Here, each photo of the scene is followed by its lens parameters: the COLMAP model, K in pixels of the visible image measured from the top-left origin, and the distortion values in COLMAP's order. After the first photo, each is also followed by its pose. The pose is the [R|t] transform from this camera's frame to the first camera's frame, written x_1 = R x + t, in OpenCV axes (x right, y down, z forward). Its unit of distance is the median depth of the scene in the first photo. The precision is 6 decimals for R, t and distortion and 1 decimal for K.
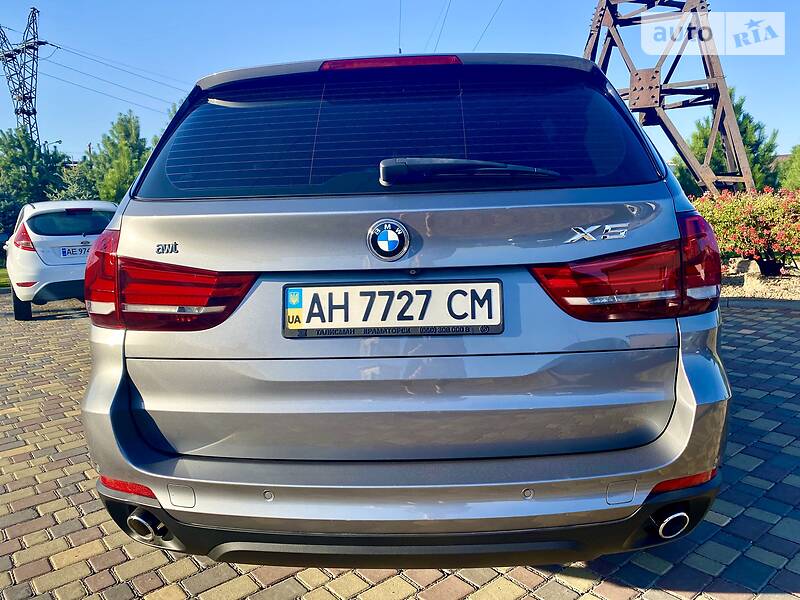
lens RADIAL K [[611.3, 0, 400.5], [0, 611.3, 304.1], [0, 0, 1]] dist [0.030774, -0.045983]
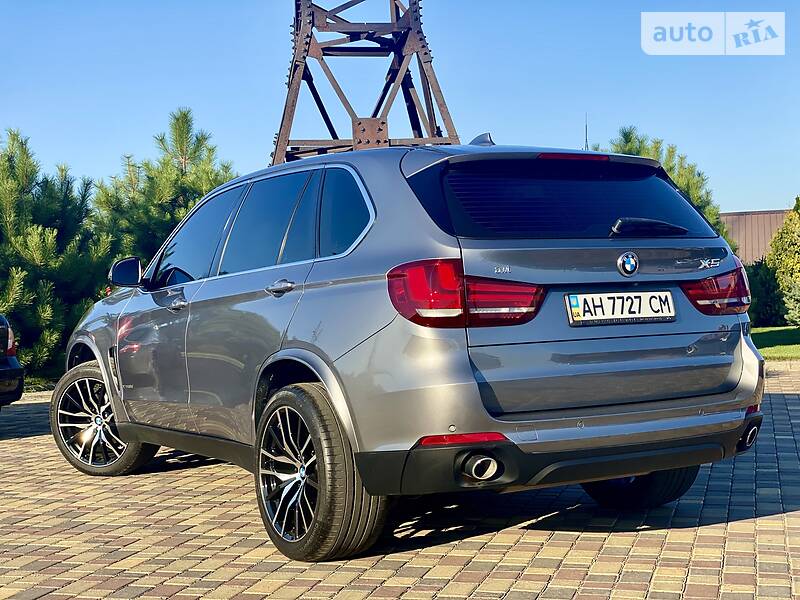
lens RADIAL K [[1186.7, 0, 398.6], [0, 1186.7, 293.9], [0, 0, 1]] dist [0.119062, 0.000000]
pose [[0.833778, 0.005313, 0.552074, -2.268216], [0.092725, 0.984402, -0.149512, 0.391919], [-0.544258, 0.175851, 0.820280, -1.283991]]
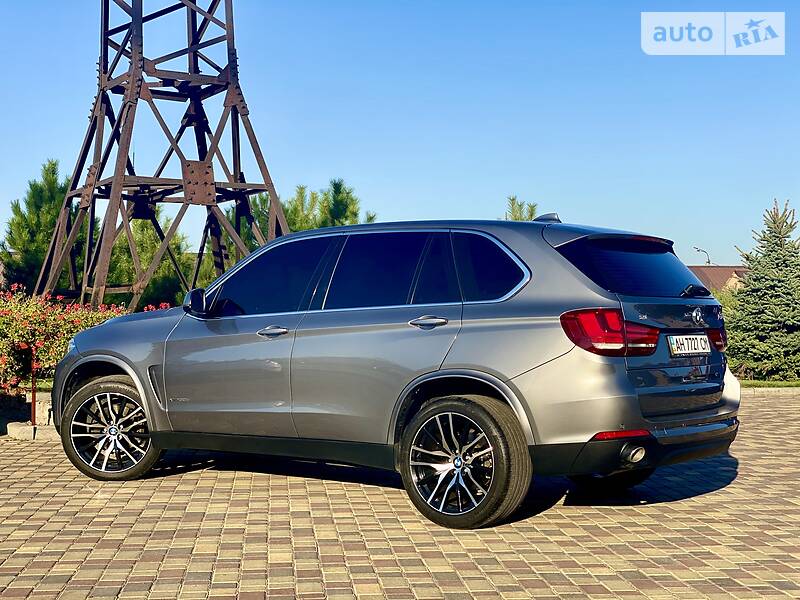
lens RADIAL K [[1186.7, 0, 399.9], [0, 1186.7, 302.0], [0, 0, 1]] dist [0.119062, 0.000000]
pose [[0.559537, 0.045357, 0.827564, -4.500362], [0.109016, 0.985798, -0.127738, 0.311862], [-0.821605, 0.161692, 0.546646, -0.635238]]
